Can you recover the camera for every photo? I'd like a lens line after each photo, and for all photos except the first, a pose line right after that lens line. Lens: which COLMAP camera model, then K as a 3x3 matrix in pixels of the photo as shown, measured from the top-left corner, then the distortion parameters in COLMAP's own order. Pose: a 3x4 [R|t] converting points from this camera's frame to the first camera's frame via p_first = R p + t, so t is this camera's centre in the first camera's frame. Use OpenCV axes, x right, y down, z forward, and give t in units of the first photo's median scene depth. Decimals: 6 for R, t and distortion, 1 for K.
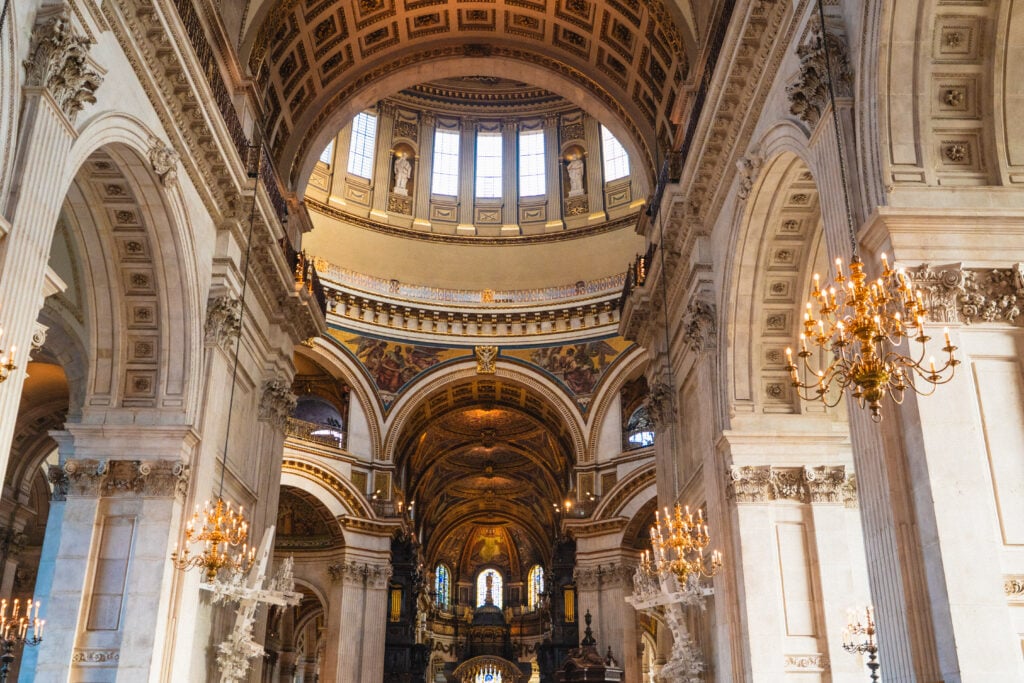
lens RADIAL K [[1013.3, 0, 517.8], [0, 1013.3, 339.9], [0, 0, 1]] dist [0.010730, -0.001207]
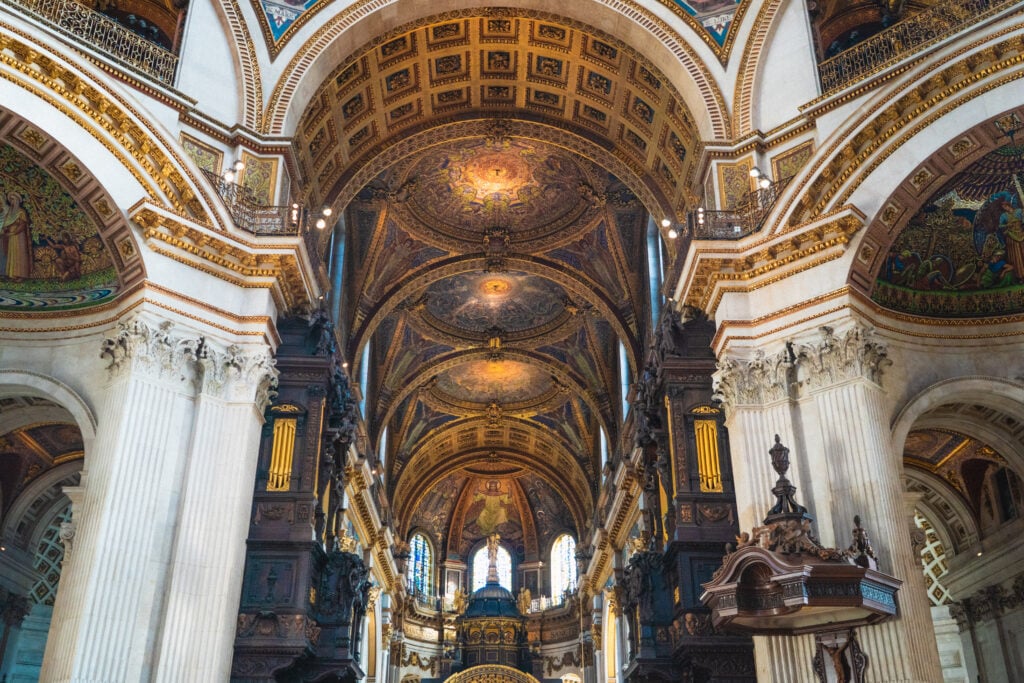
lens RADIAL K [[1002.1, 0, 513.1], [0, 1002.1, 335.9], [0, 0, 1]] dist [0.016242, 0.002343]
pose [[0.999993, -0.000904, 0.003761, -0.027810], [0.001173, 0.997401, -0.072044, 0.234207], [-0.003686, 0.072048, 0.997394, 0.572190]]
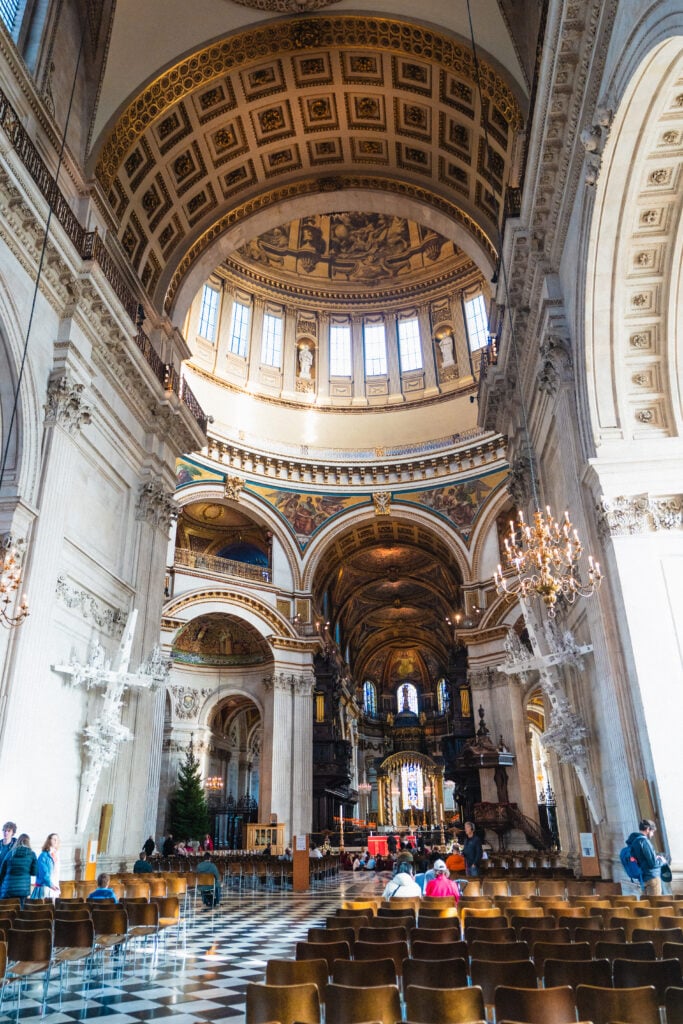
lens RADIAL K [[737.6, 0, 341.5], [0, 737.6, 512.0], [0, 0, 1]] dist [-0.003294, -0.000763]
pose [[0.990899, -0.071767, -0.113882, 0.021078], [0.069486, 0.997297, -0.023884, 0.048623], [0.115288, 0.015754, 0.993207, 0.121021]]
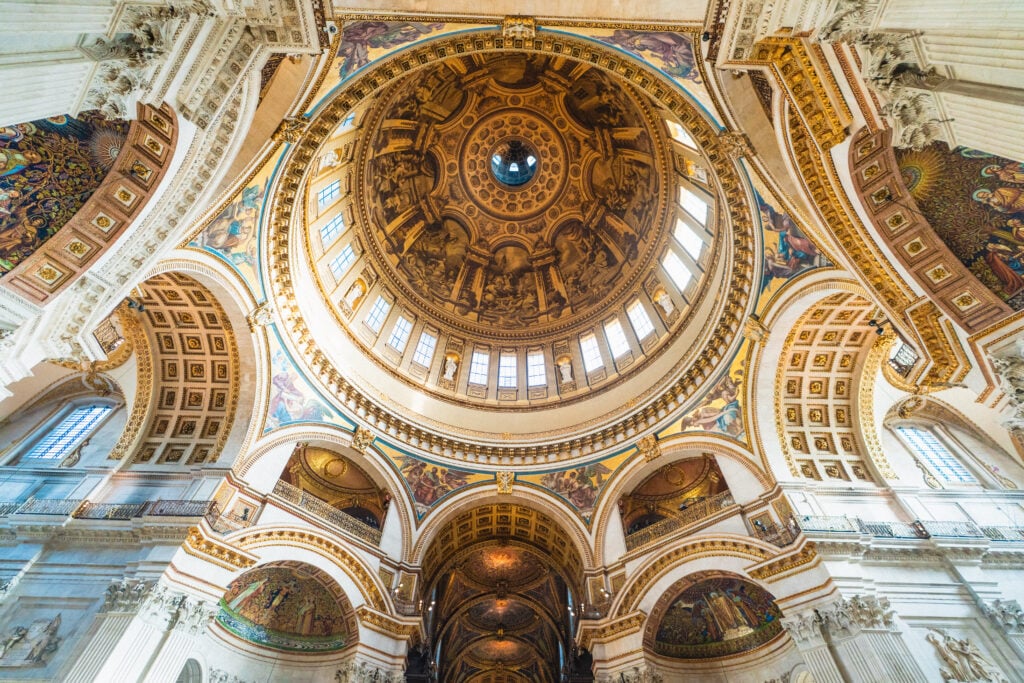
lens RADIAL K [[459.9, 0, 514.1], [0, 459.9, 338.5], [0, 0, 1]] dist [-0.007884, 0.001198]
pose [[0.999919, 0.012250, 0.003412, -0.024728], [-0.008485, 0.842548, -0.538555, 0.179235], [-0.009472, 0.538482, 0.842584, 0.440967]]
